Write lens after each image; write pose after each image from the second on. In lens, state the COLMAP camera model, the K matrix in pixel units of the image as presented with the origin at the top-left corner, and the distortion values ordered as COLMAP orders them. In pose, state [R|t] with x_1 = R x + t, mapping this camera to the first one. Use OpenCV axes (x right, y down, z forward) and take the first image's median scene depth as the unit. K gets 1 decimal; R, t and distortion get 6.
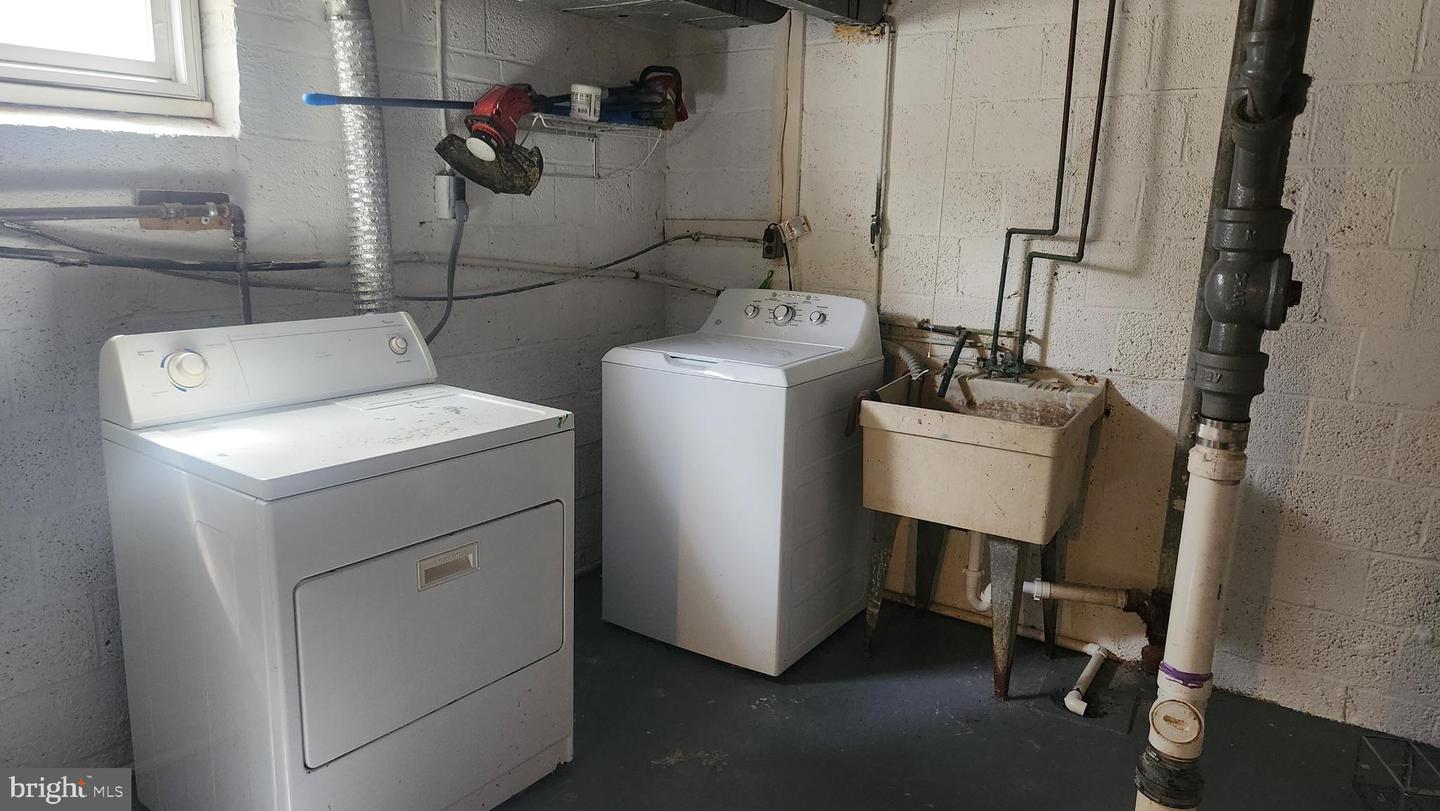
lens RADIAL K [[977.2, 0, 720.8], [0, 977.2, 408.7], [0, 0, 1]] dist [0.038477, -0.000480]
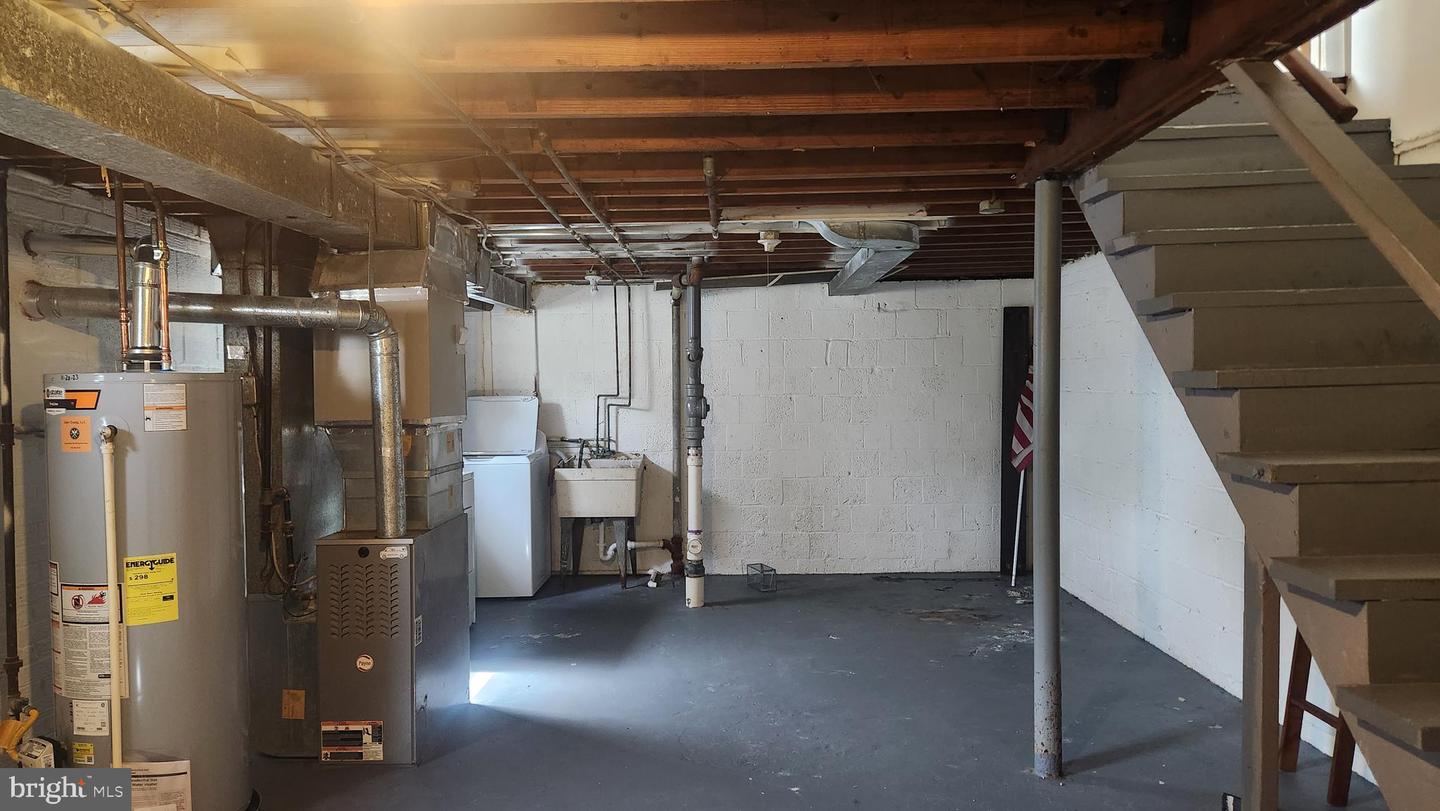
lens RADIAL K [[977.2, 0, 720.4], [0, 977.2, 408.3], [0, 0, 1]] dist [0.038477, -0.000480]
pose [[0.842587, -0.051488, 0.536094, -0.728963], [0.146129, 0.979934, -0.135558, 0.212482], [-0.518357, 0.192558, 0.833203, -1.119712]]
